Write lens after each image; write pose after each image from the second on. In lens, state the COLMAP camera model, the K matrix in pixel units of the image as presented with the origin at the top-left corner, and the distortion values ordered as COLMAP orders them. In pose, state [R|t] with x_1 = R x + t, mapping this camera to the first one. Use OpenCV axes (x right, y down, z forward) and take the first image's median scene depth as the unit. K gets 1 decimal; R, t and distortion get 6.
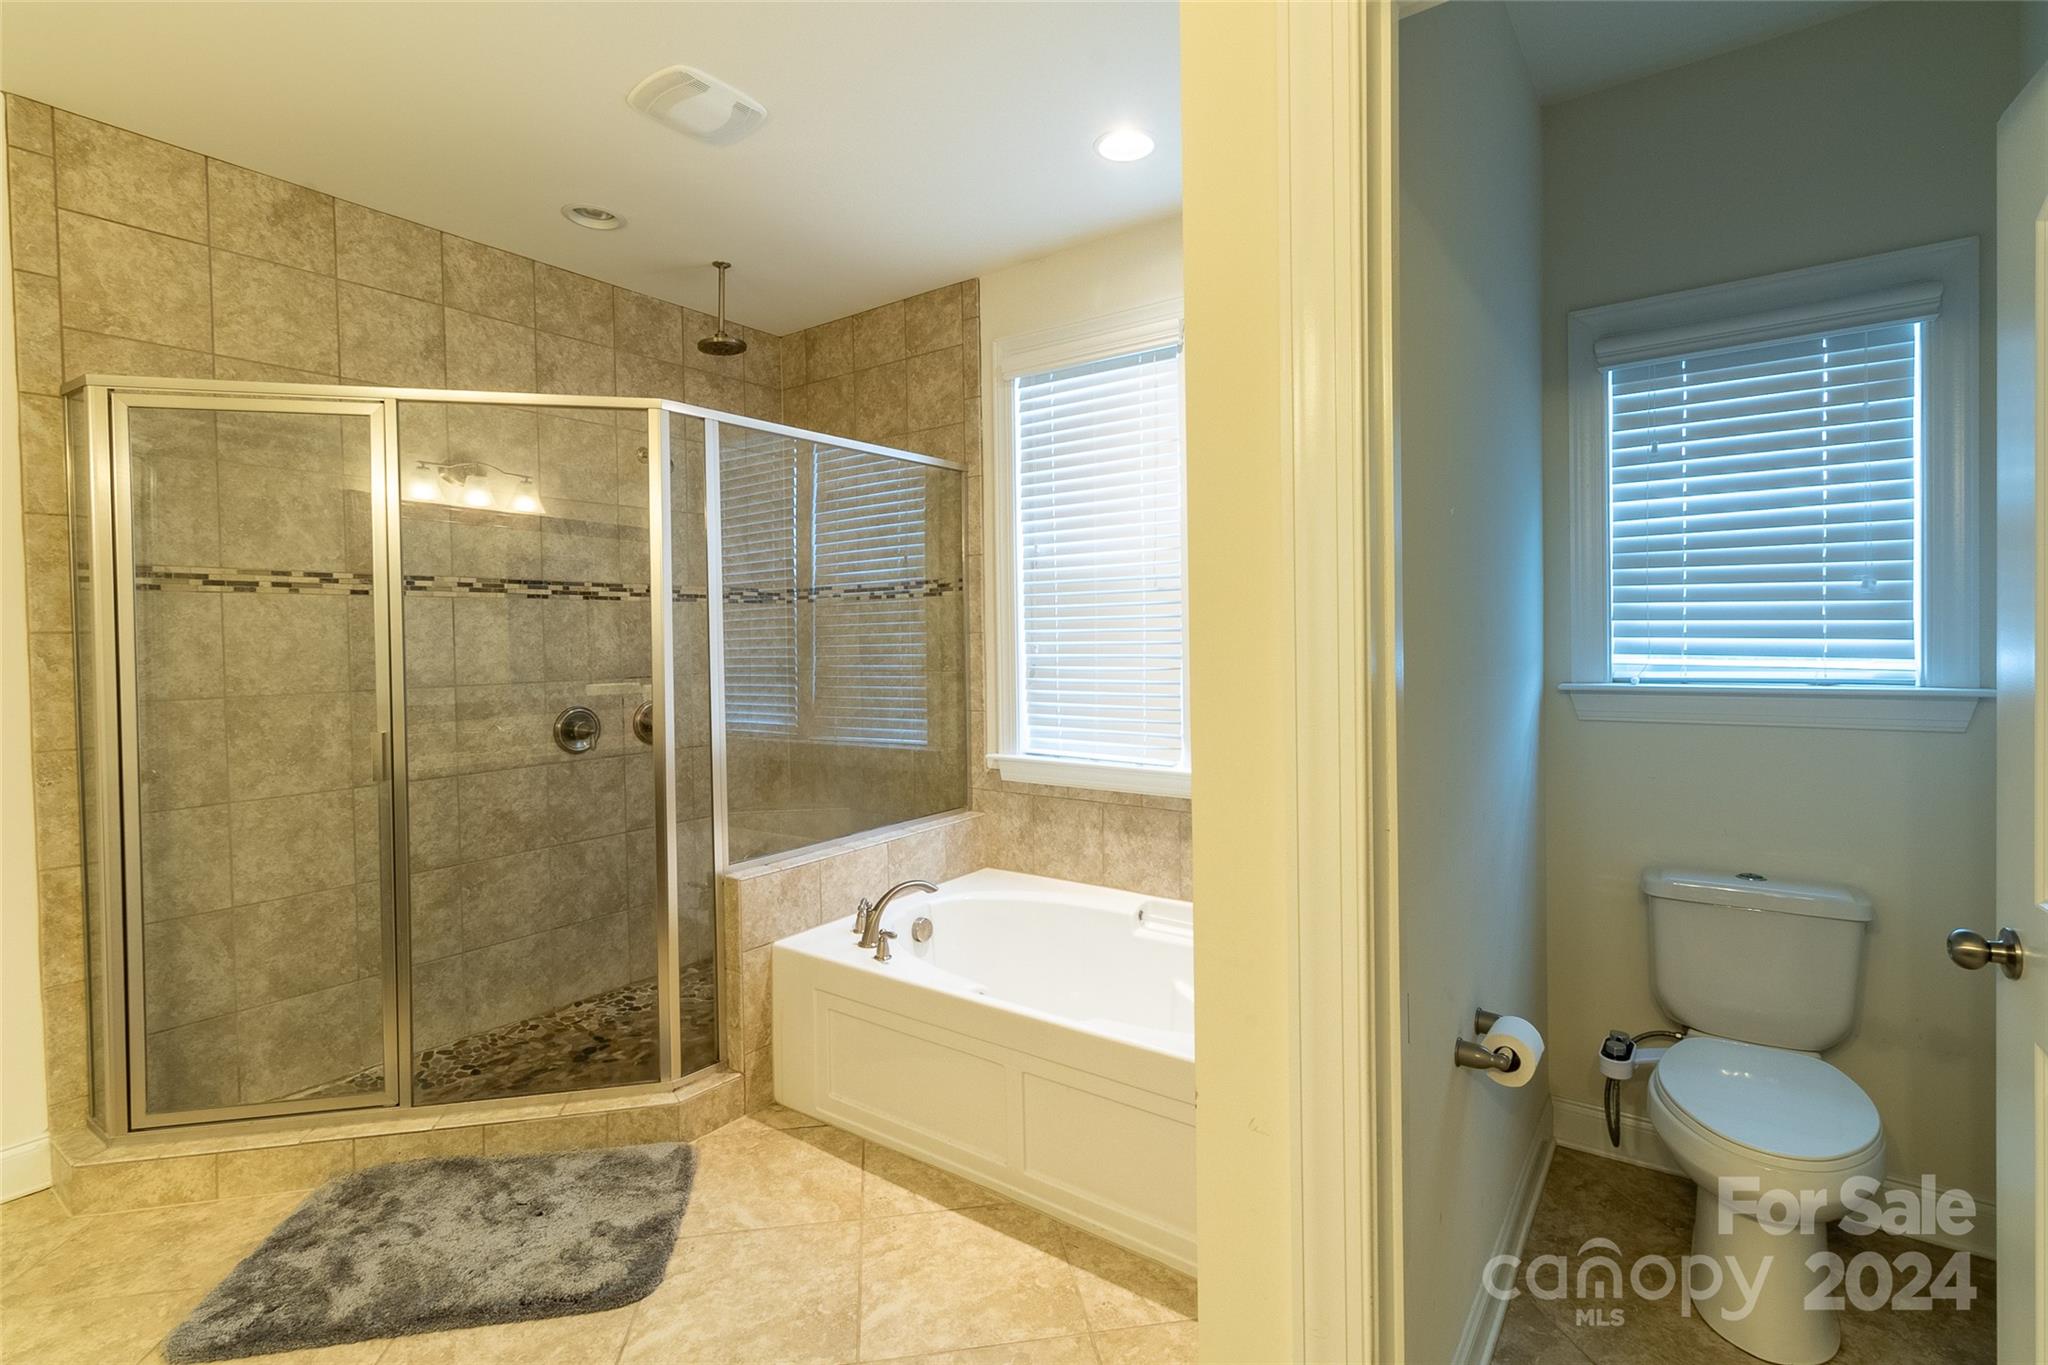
lens RADIAL K [[943.3, 0, 1026.1], [0, 943.3, 653.3], [0, 0, 1]] dist [0.003770, 0.000848]
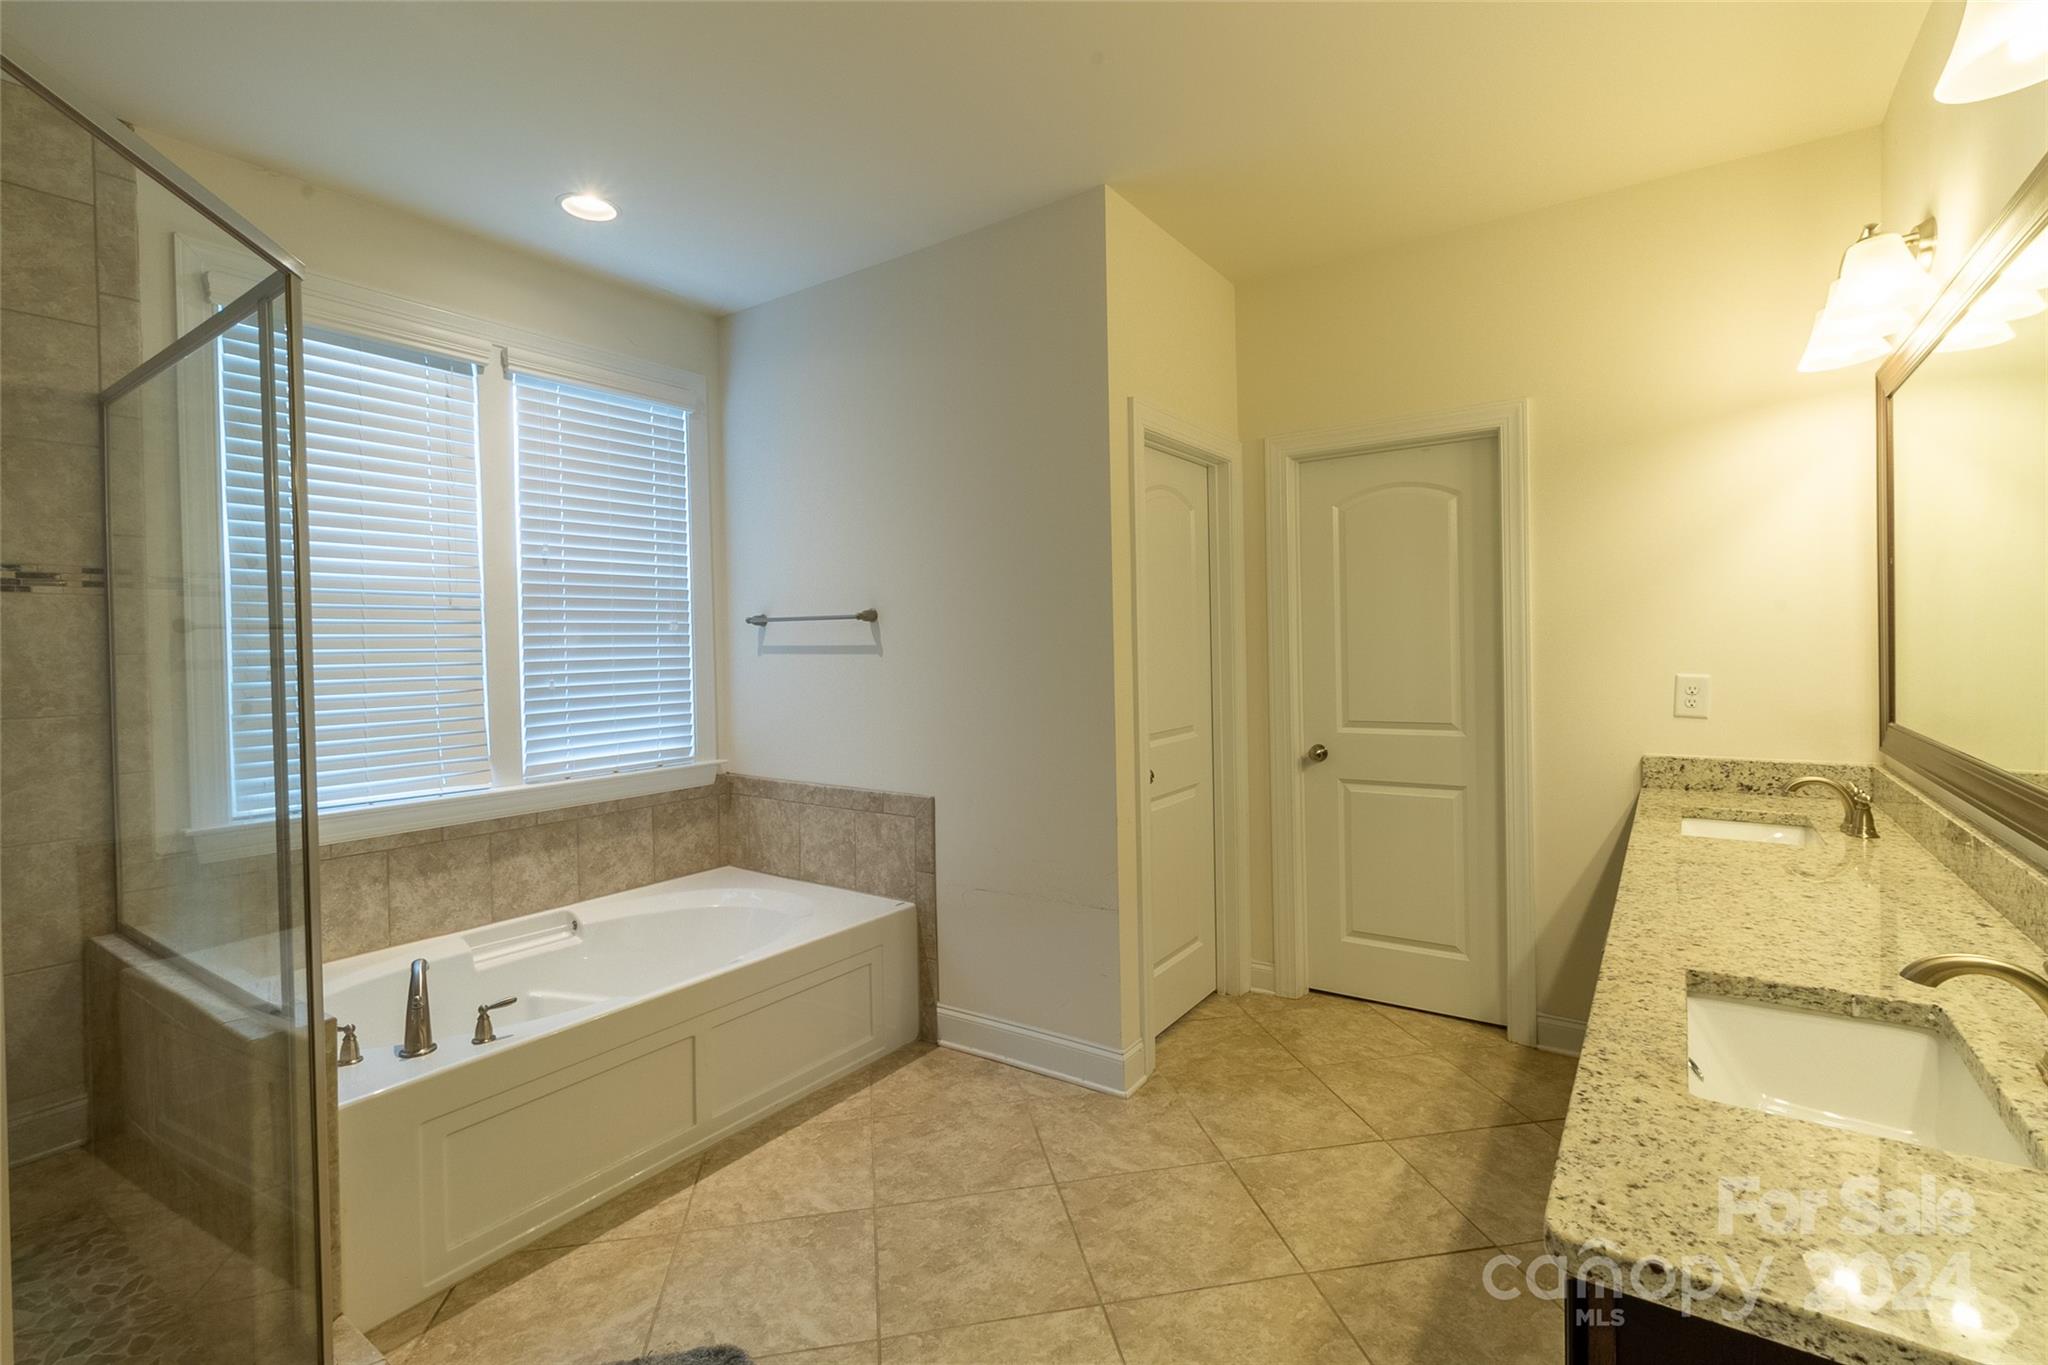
lens RADIAL K [[943.3, 0, 1026.1], [0, 943.3, 653.3], [0, 0, 1]] dist [0.003770, 0.000848]
pose [[-0.020769, 0.004375, 0.999775, -0.998101], [0.030232, 0.999536, -0.003746, -0.001507], [-0.999327, 0.030148, -0.020892, 0.533359]]
